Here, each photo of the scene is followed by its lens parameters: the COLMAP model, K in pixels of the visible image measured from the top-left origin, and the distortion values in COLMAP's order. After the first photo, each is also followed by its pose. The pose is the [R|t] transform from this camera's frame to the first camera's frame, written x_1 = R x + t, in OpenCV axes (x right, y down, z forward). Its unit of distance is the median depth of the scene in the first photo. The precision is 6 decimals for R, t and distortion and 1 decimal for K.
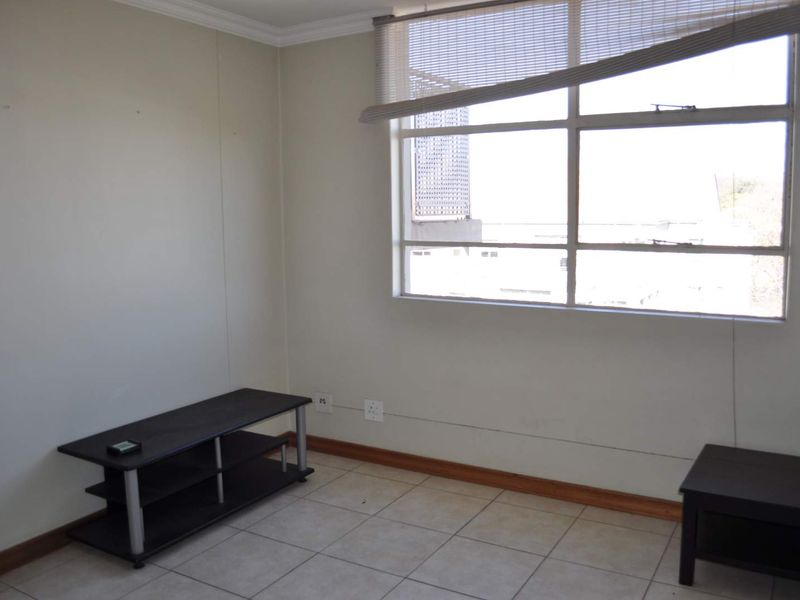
lens RADIAL K [[717.9, 0, 412.8], [0, 717.9, 299.0], [0, 0, 1]] dist [-0.072463, 0.001521]
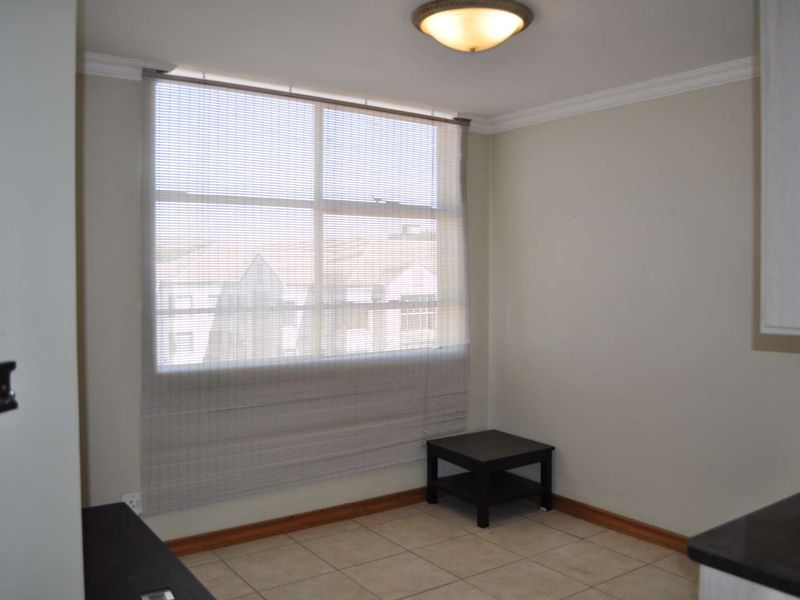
lens RADIAL K [[717.9, 0, 412.8], [0, 717.9, 299.0], [0, 0, 1]] dist [-0.072463, 0.001521]
pose [[0.412000, -0.027602, 0.910766, -0.811764], [0.107822, 0.993995, -0.018651, -0.048016], [-0.904782, 0.105884, 0.412502, 0.367337]]
